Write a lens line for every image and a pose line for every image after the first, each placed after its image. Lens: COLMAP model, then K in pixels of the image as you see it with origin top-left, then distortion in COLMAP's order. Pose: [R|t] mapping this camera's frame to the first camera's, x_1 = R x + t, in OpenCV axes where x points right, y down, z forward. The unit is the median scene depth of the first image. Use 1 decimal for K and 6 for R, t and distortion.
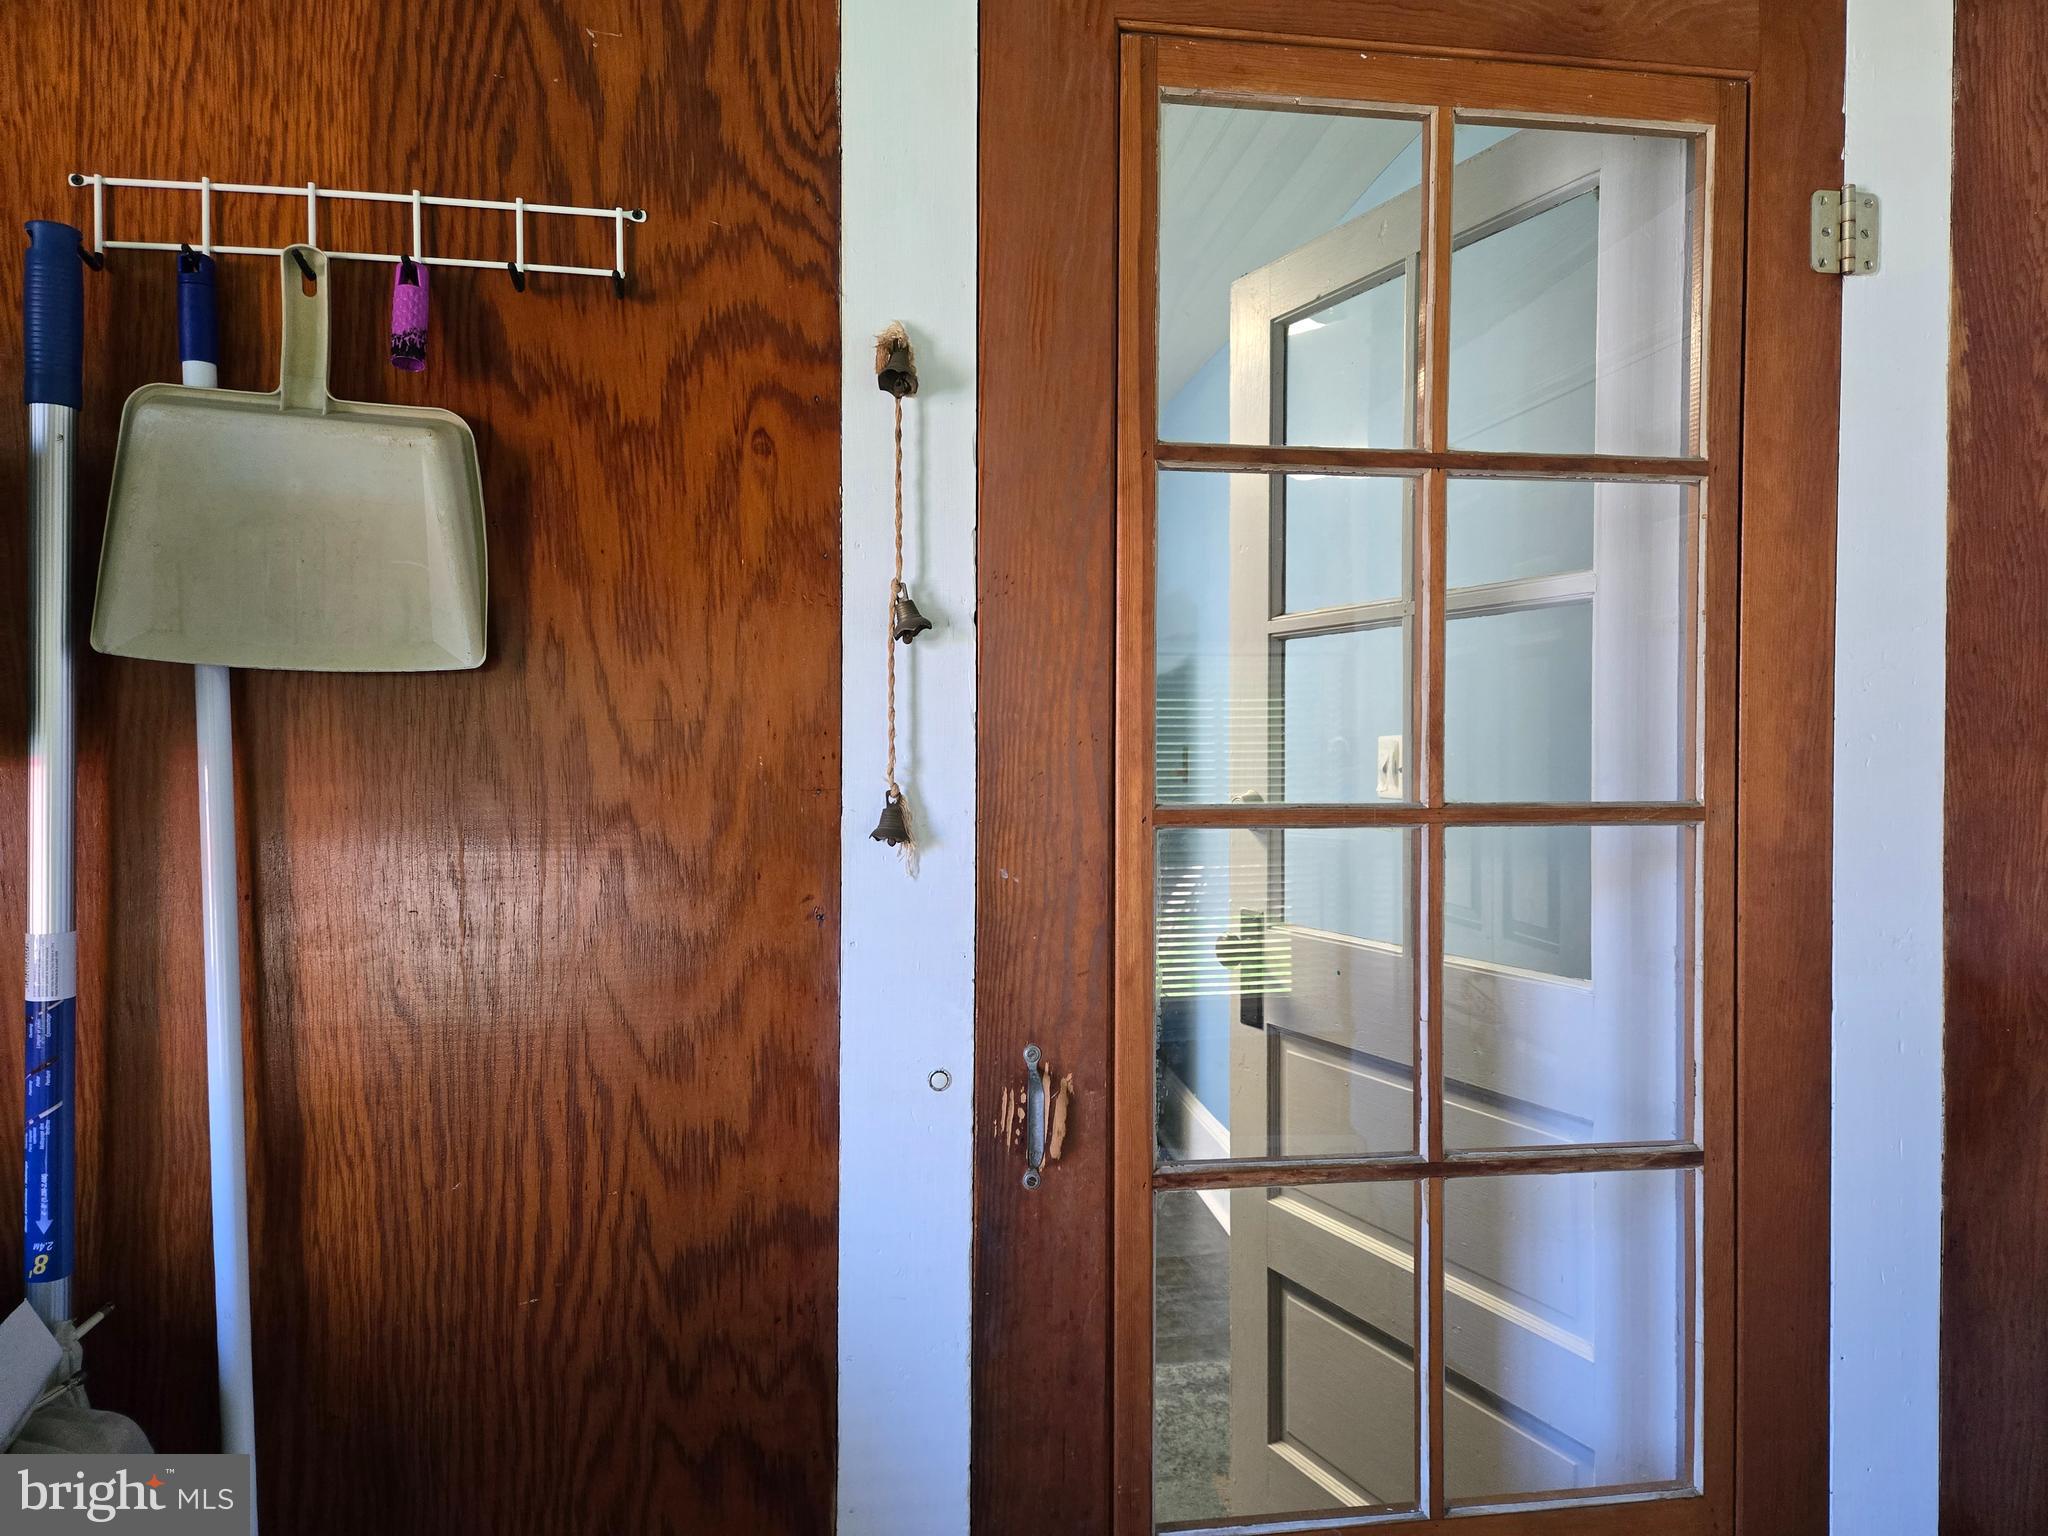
lens RADIAL K [[1367.8, 0, 1038.6], [0, 1367.8, 768.3], [0, 0, 1]] dist [0.055871, -0.043166]
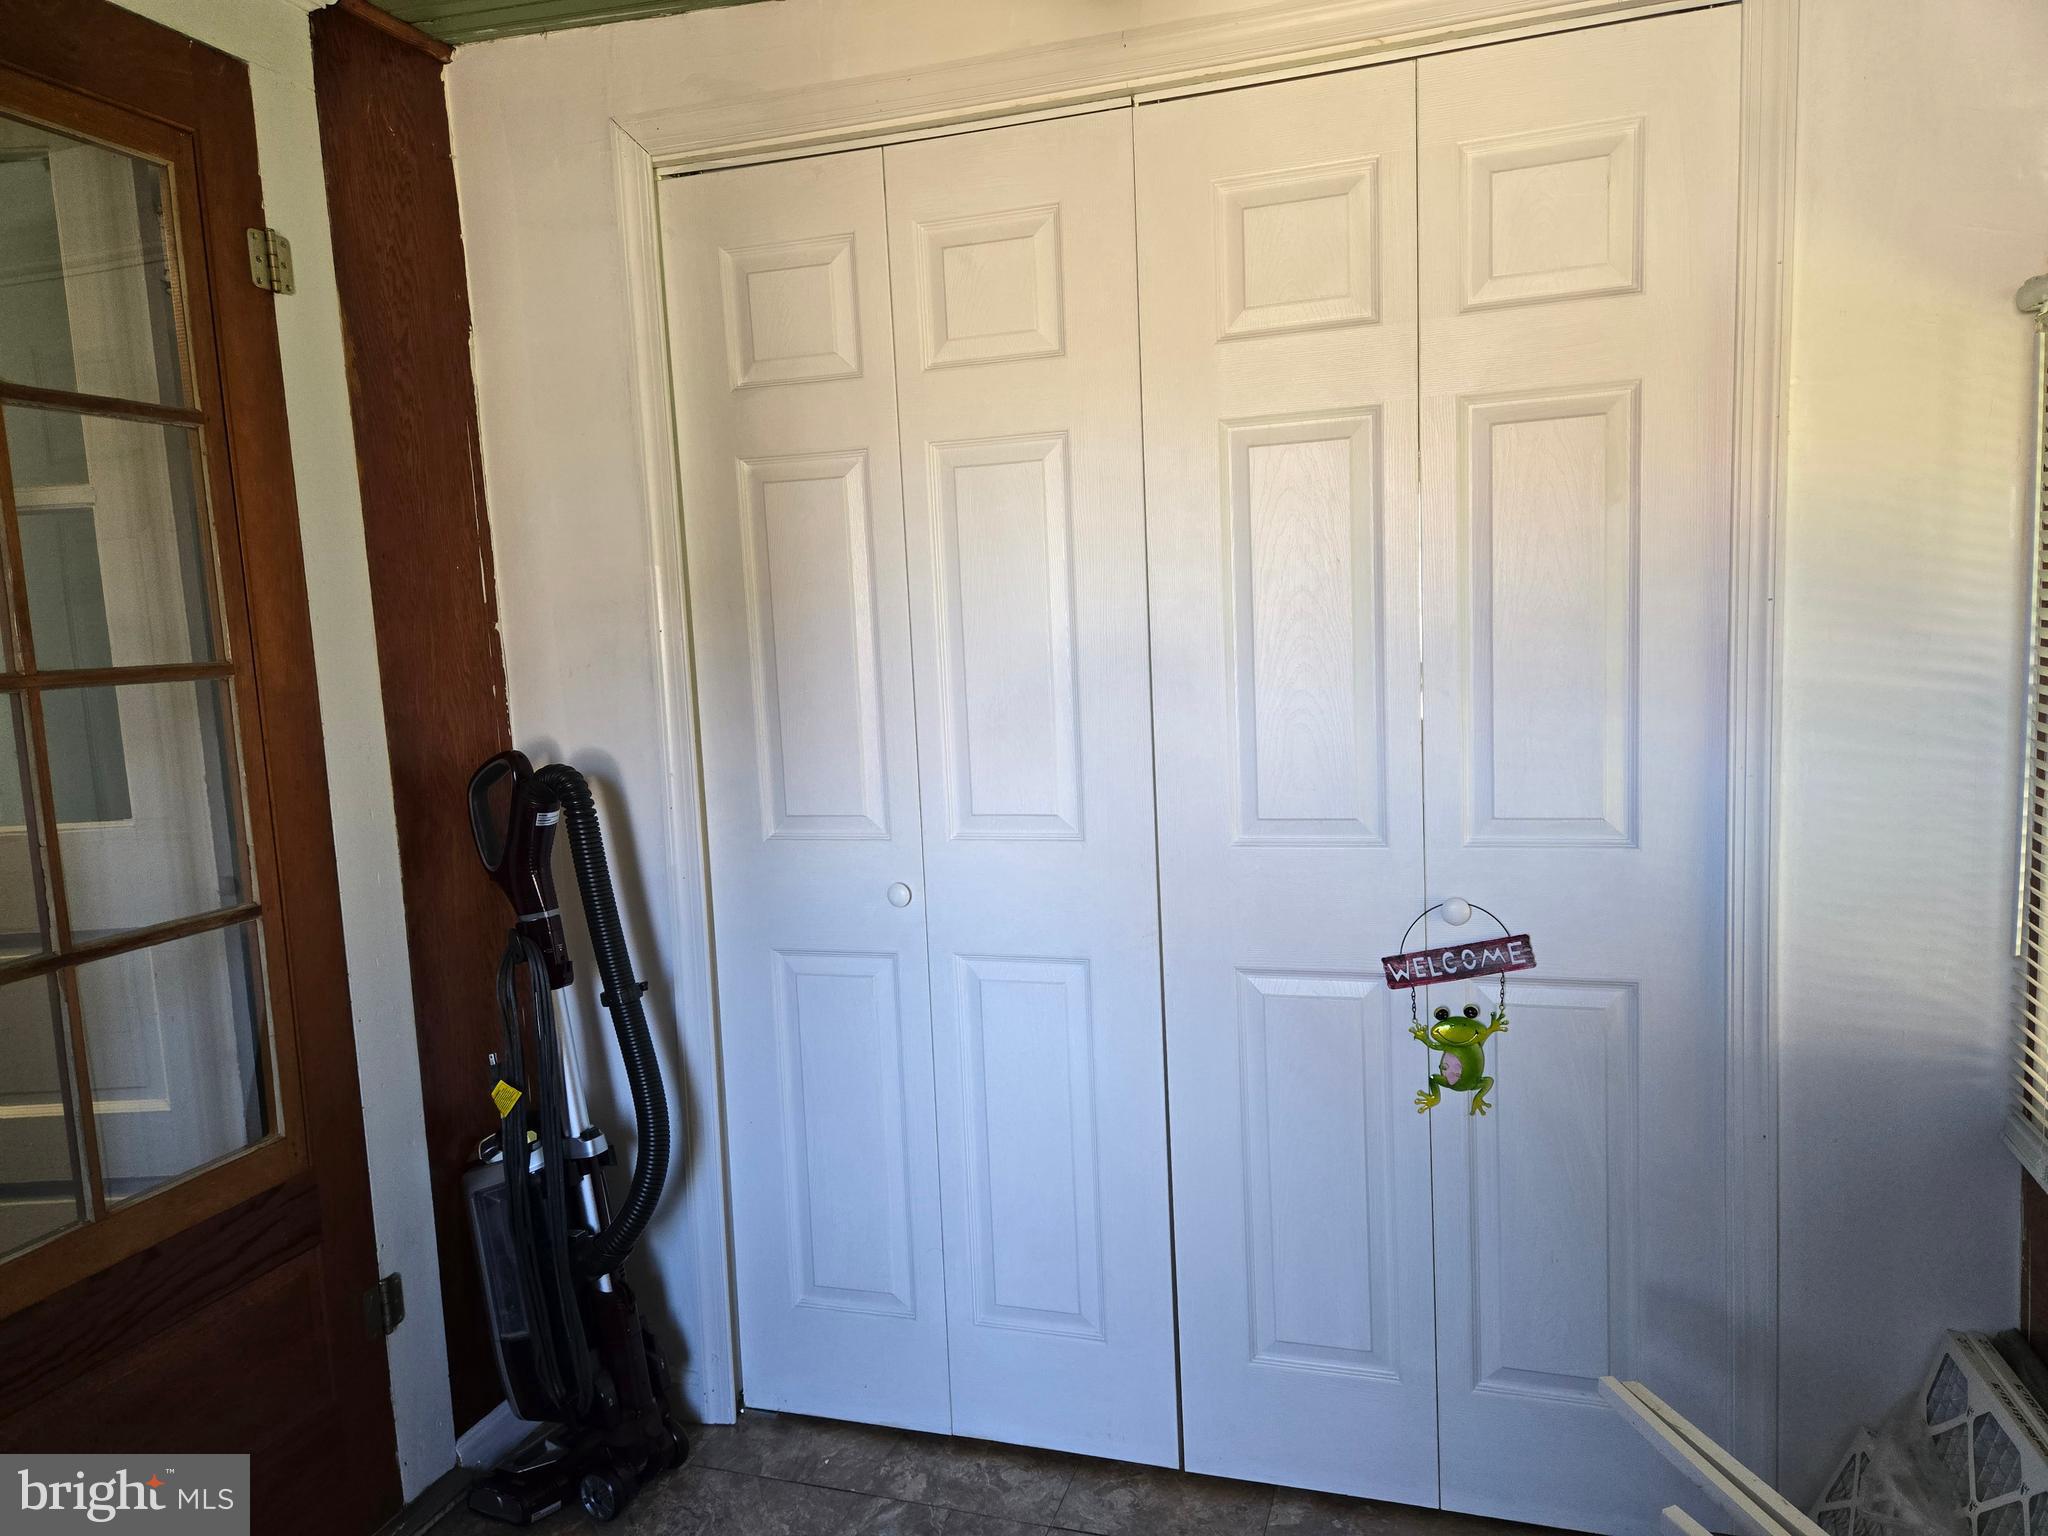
lens RADIAL K [[1367.8, 0, 1038.6], [0, 1367.8, 768.3], [0, 0, 1]] dist [0.055871, -0.043166]
pose [[0.452350, -0.119609, 0.883784, -0.397718], [0.062524, 0.992781, 0.102358, 0.038669], [-0.889646, 0.008956, 0.456562, -0.362454]]
